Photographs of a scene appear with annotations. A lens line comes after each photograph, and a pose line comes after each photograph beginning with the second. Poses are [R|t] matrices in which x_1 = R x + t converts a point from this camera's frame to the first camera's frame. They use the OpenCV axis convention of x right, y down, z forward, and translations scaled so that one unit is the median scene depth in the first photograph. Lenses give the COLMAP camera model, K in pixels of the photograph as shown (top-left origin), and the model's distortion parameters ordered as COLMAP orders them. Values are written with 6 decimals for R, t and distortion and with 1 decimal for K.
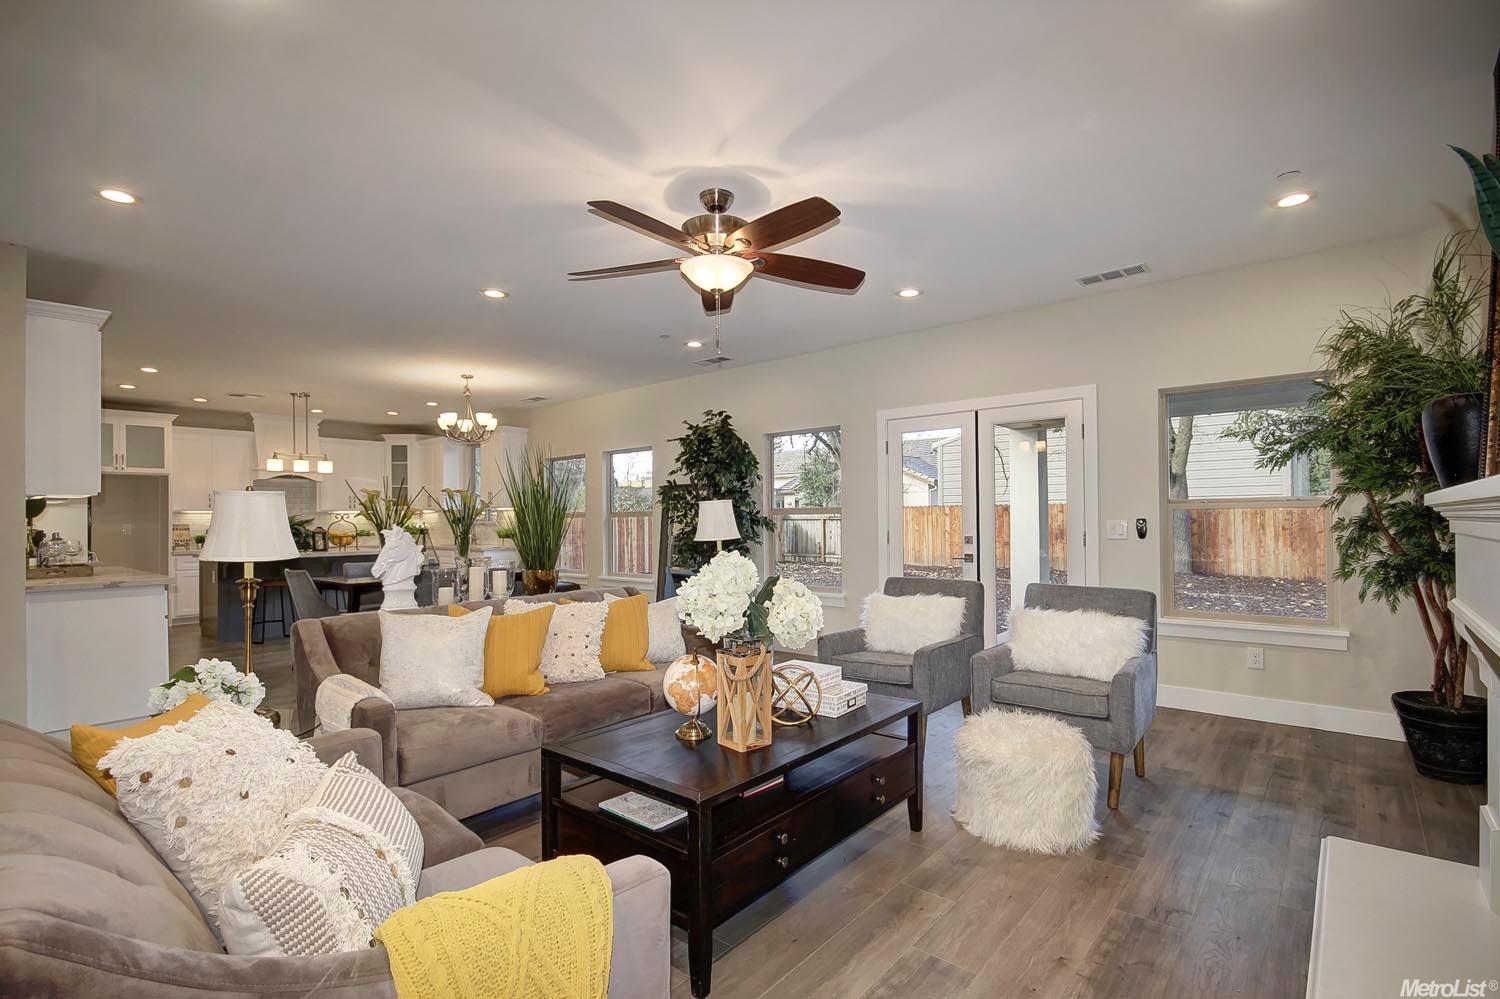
lens RADIAL K [[693.9, 0, 754.1], [0, 693.9, 514.7], [0, 0, 1]] dist [0.007626, -0.011966]
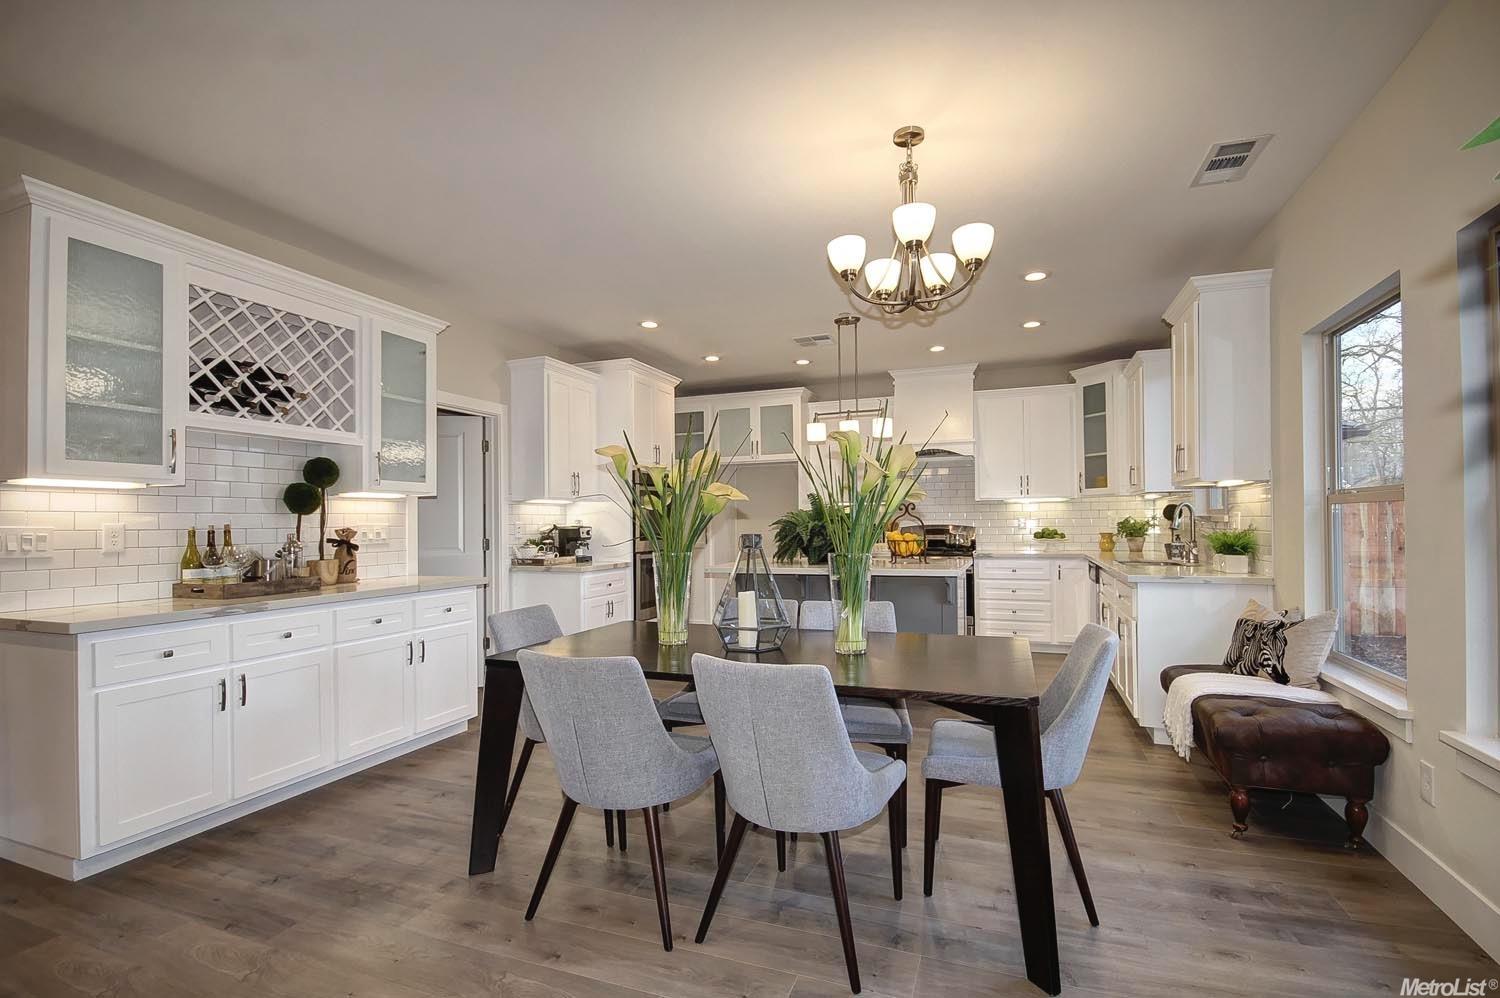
lens RADIAL K [[693.9, 0, 754.1], [0, 693.9, 514.2], [0, 0, 1]] dist [0.007626, -0.011966]
pose [[0.334259, -0.003024, -0.942476, -0.064458], [0.014982, 0.999886, 0.002106, 0.005410], [0.942362, -0.014824, 0.334266, 0.661756]]
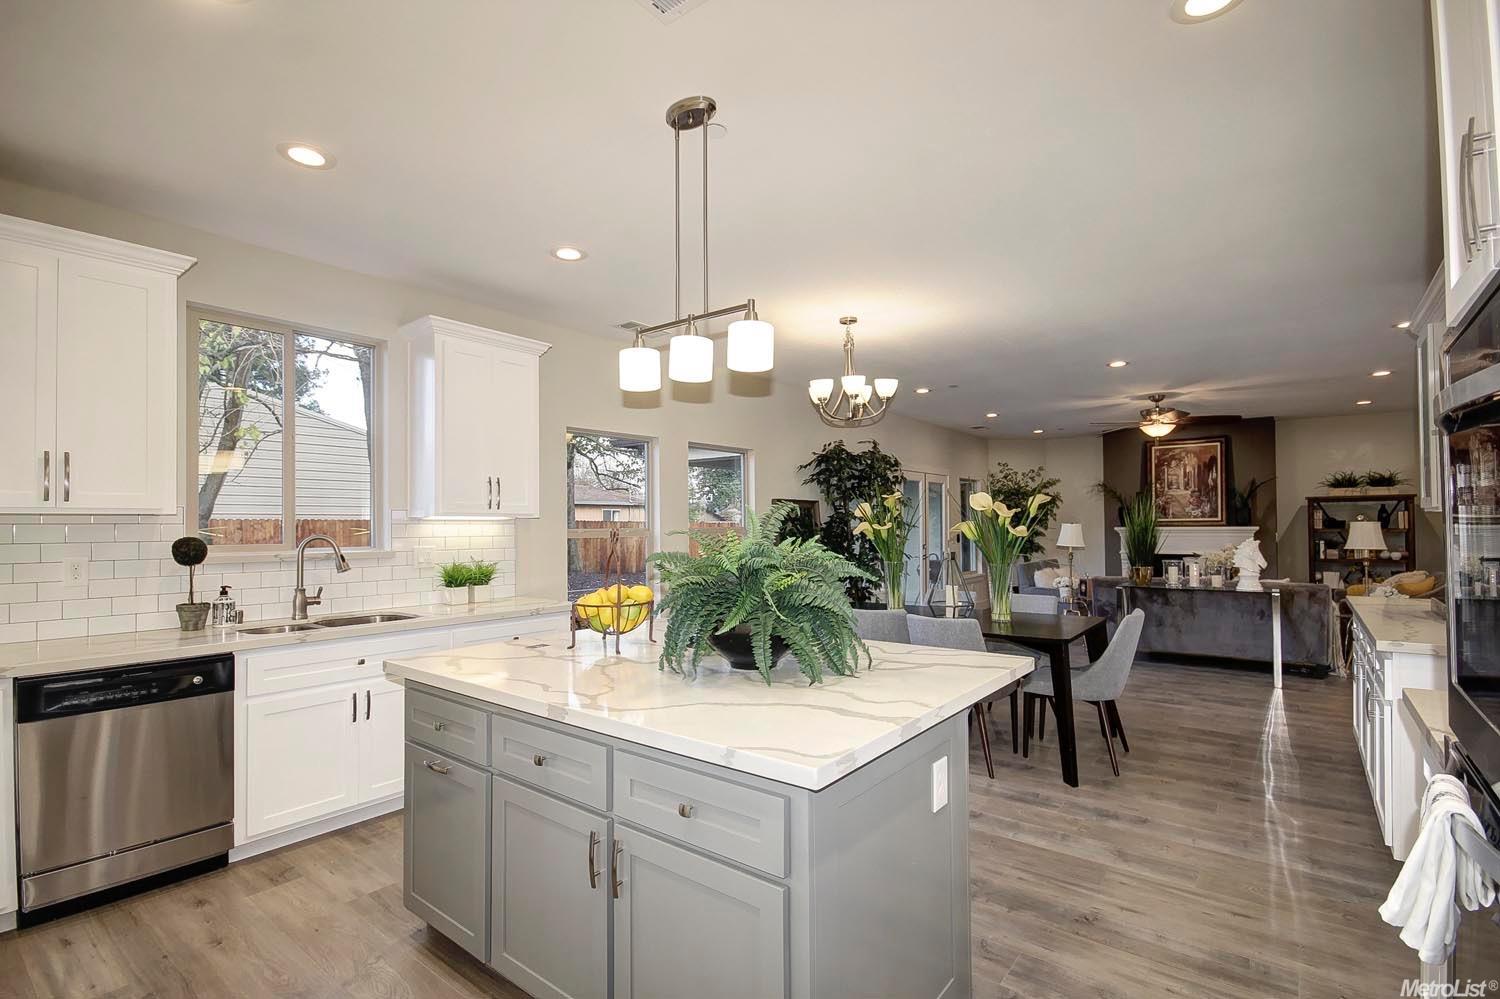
lens RADIAL K [[691.2, 0, 751.8], [0, 691.2, 512.7], [0, 0, 1]] dist [0.007718, -0.011860]
pose [[-0.033750, 0.029091, 0.999007, -0.889568], [-0.000868, 0.999575, -0.029137, 0.001184], [-0.999430, -0.001851, -0.033710, 0.935145]]
